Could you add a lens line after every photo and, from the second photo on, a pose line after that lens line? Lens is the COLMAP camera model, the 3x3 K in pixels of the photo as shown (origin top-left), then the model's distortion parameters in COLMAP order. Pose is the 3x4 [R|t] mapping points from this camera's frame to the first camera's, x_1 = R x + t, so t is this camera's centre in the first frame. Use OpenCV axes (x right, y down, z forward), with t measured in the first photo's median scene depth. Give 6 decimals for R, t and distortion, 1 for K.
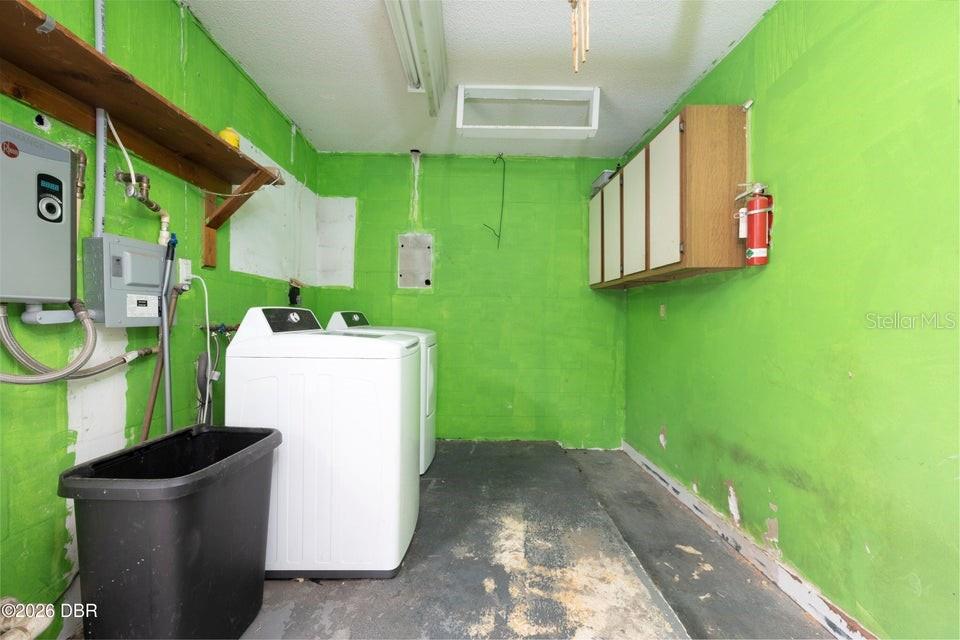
lens RADIAL K [[408.0, 0, 478.6], [0, 408.0, 320.8], [0, 0, 1]] dist [0.000778, 0.000125]
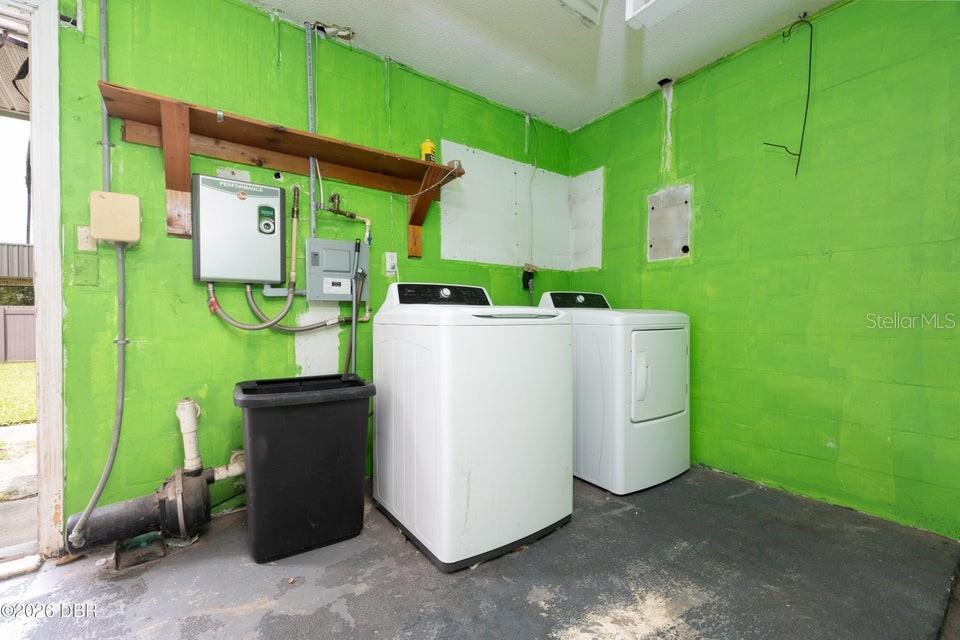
lens RADIAL K [[408.0, 0, 478.6], [0, 408.0, 320.8], [0, 0, 1]] dist [0.000778, 0.000125]
pose [[0.559794, -0.006904, -0.828603, 0.350078], [-0.001229, 0.999957, -0.009162, 0.054056], [0.828631, 0.006147, 0.559762, 0.340942]]
